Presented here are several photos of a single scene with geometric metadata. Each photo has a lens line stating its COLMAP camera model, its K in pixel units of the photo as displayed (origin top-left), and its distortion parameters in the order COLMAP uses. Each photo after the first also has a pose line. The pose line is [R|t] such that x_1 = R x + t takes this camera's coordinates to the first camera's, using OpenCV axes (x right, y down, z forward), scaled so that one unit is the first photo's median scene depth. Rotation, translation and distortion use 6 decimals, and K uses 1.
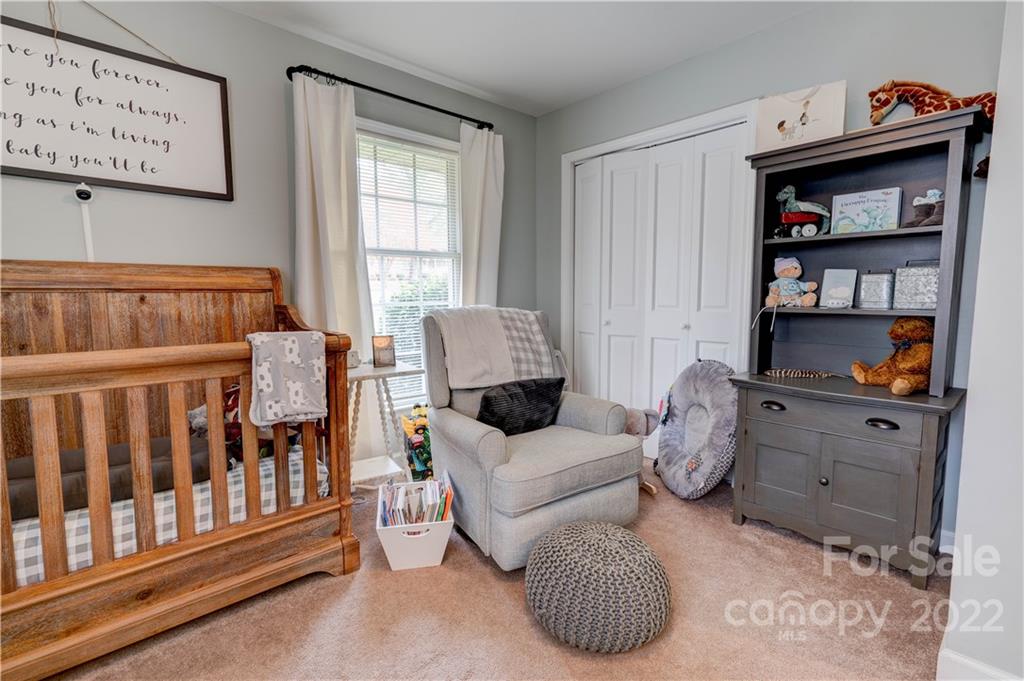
lens RADIAL K [[484.9, 0, 509.2], [0, 484.9, 337.0], [0, 0, 1]] dist [-0.003732, 0.013752]
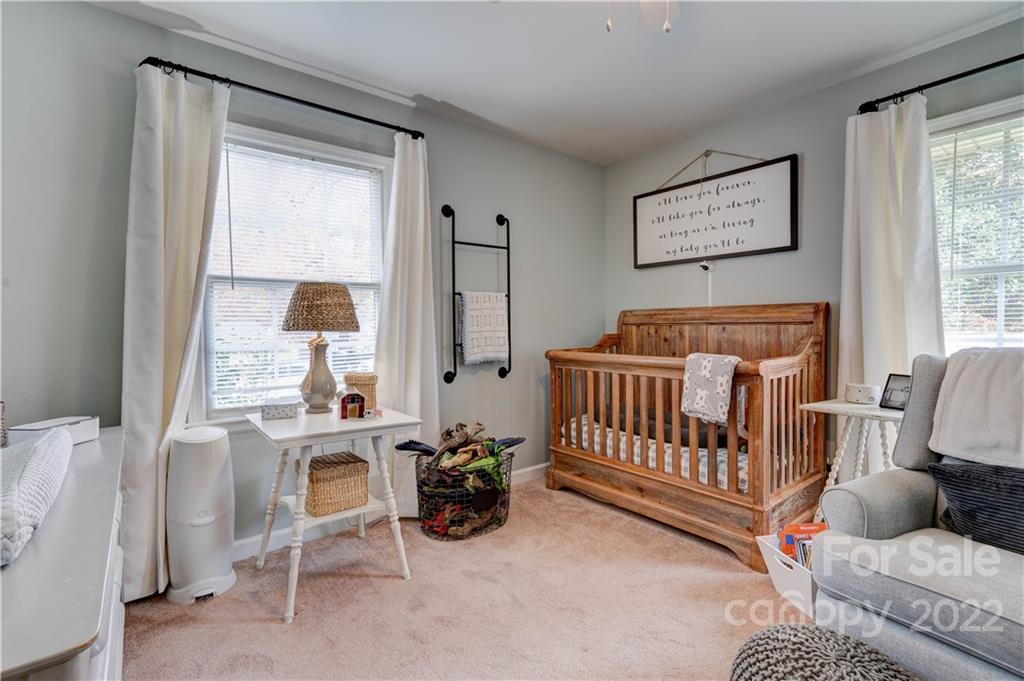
lens RADIAL K [[469.4, 0, 506.4], [0, 469.4, 337.9], [0, 0, 1]] dist [-0.010923, 0.011792]
pose [[-0.078689, 0.030918, -0.996420, 0.838540], [-0.083964, 0.995762, 0.037528, -0.053051], [0.993357, 0.086616, -0.075760, 0.475894]]
